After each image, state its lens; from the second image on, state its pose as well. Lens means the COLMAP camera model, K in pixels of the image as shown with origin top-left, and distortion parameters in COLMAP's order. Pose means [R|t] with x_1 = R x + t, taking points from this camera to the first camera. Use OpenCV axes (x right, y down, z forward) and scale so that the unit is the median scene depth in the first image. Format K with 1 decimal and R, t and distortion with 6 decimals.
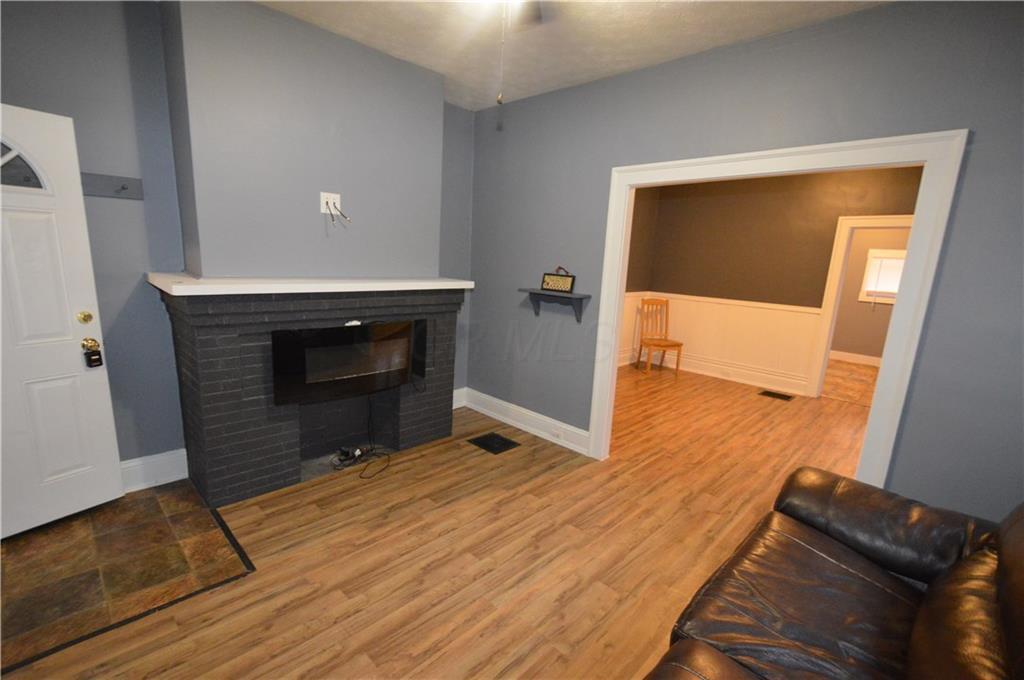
lens RADIAL K [[455.6, 0, 507.5], [0, 455.6, 347.3], [0, 0, 1]] dist [0.008184, -0.007602]
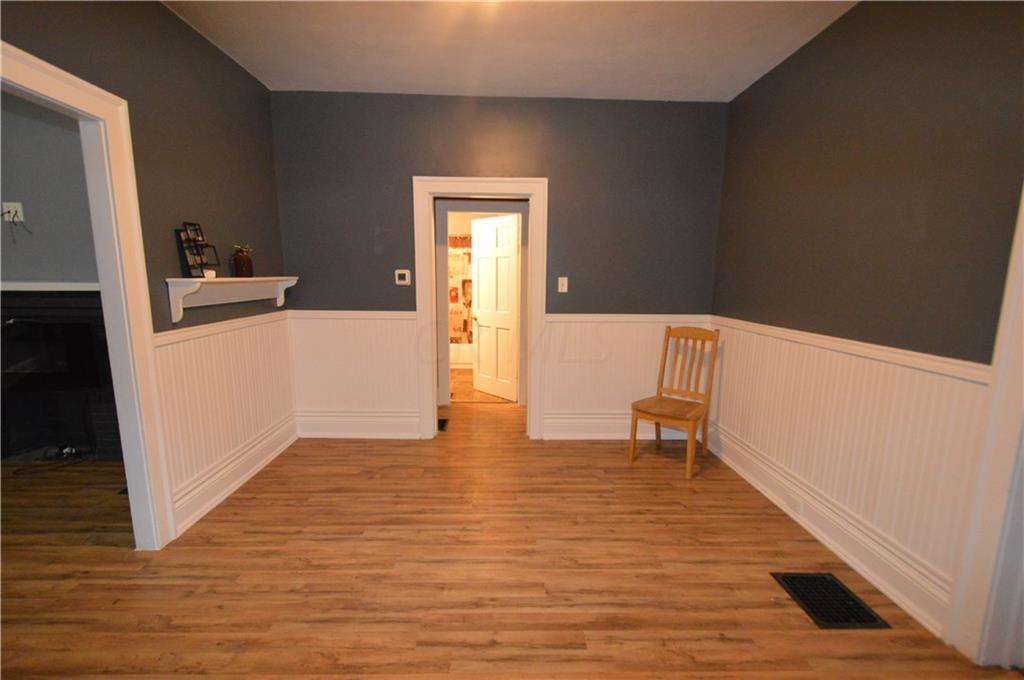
lens RADIAL K [[455.6, 0, 508.5], [0, 455.6, 350.4], [0, 0, 1]] dist [0.008184, -0.007602]
pose [[0.717647, 0.070423, -0.692837, 0.793364], [-0.114928, 0.993209, -0.018089, -0.064162], [0.686859, 0.092608, 0.720867, 0.680576]]
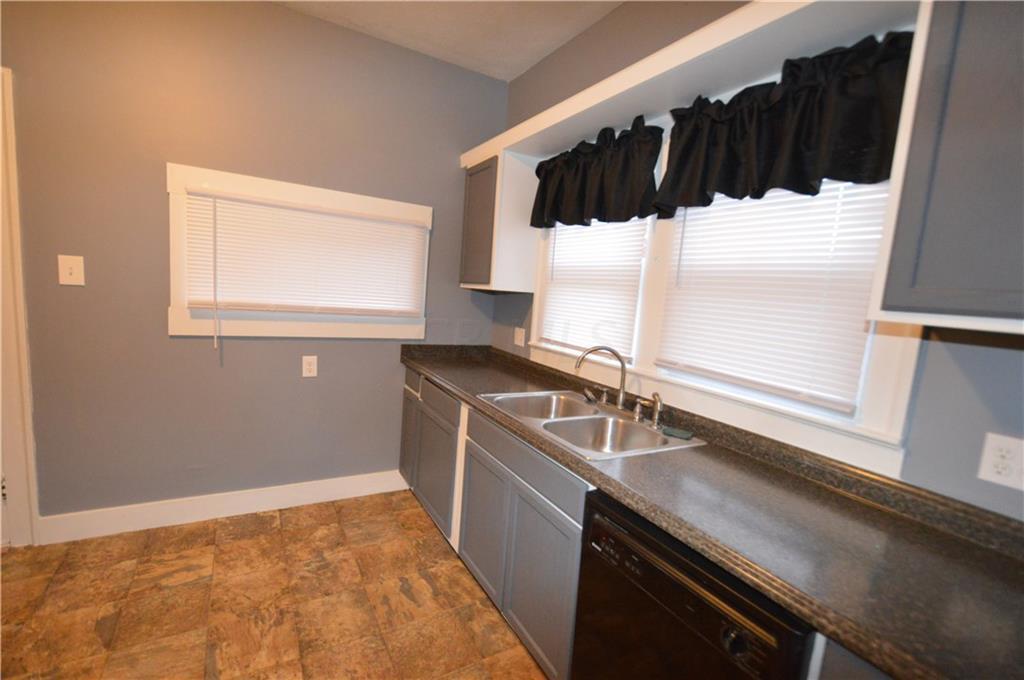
lens RADIAL K [[455.6, 0, 509.2], [0, 455.6, 349.5], [0, 0, 1]] dist [0.008184, -0.007602]
pose [[0.269883, -0.154477, 0.950421, 0.897591], [0.128858, 0.983963, 0.123338, -0.166298], [-0.954232, 0.089182, 0.285460, 1.162345]]
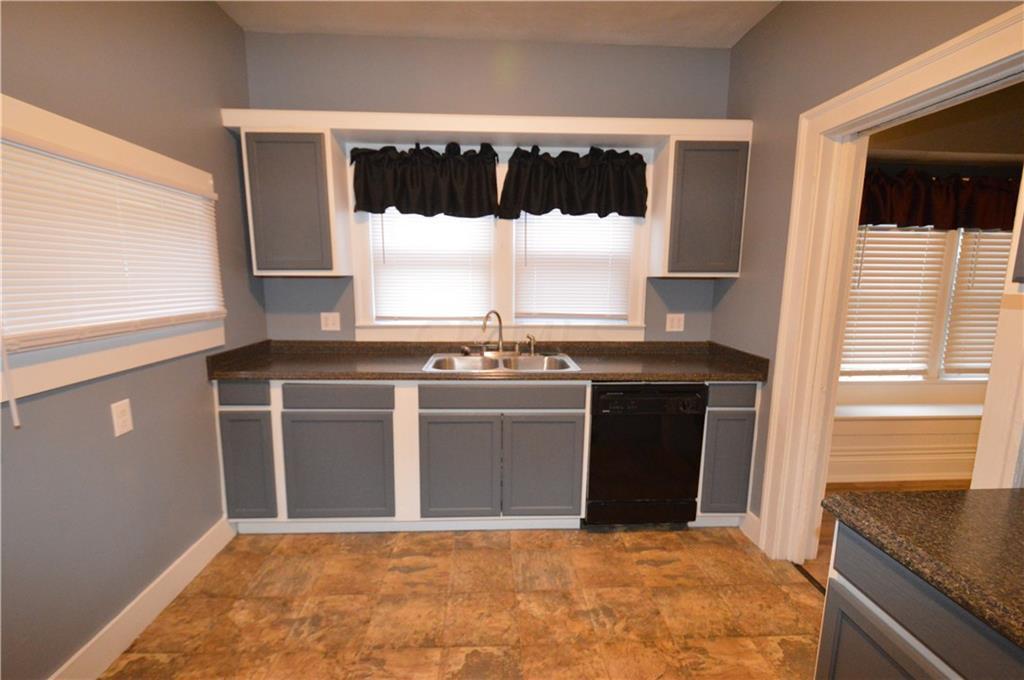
lens RADIAL K [[455.6, 0, 509.1], [0, 455.6, 348.6], [0, 0, 1]] dist [0.008184, -0.007602]
pose [[-0.739001, -0.158329, 0.654836, 0.913926], [0.092100, 0.939125, 0.331003, -0.252813], [-0.667380, 0.304922, -0.679432, 1.601938]]
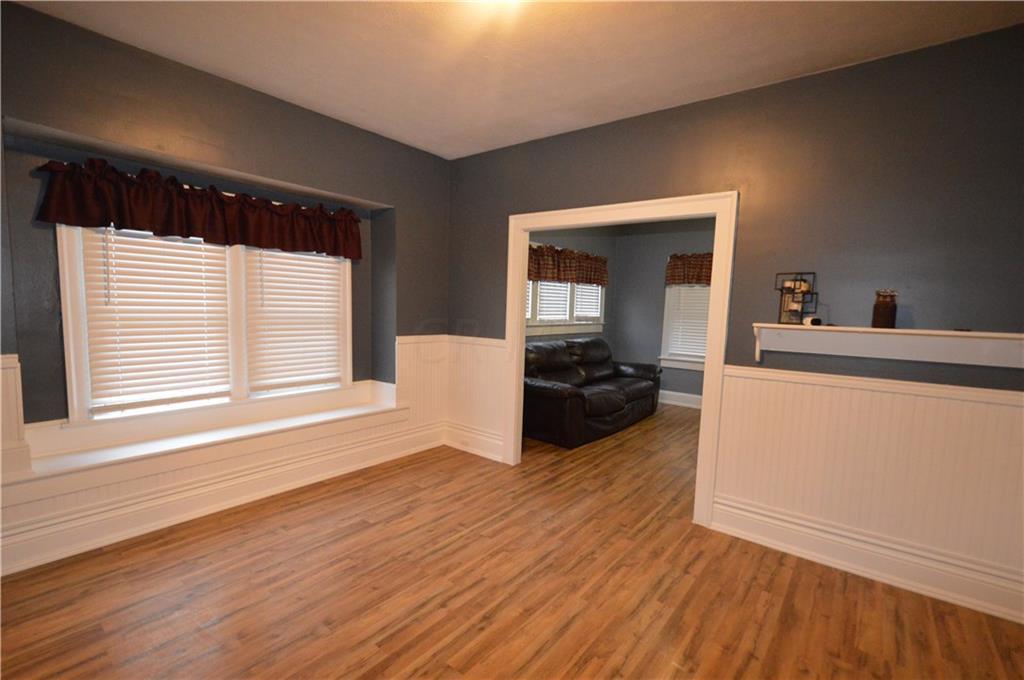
lens RADIAL K [[455.6, 0, 509.1], [0, 455.6, 349.5], [0, 0, 1]] dist [0.008184, -0.007602]
pose [[-0.990963, -0.069585, -0.114672, 0.542910], [-0.100194, 0.952402, 0.287909, -0.219300], [0.089180, 0.296796, -0.950768, 1.342405]]
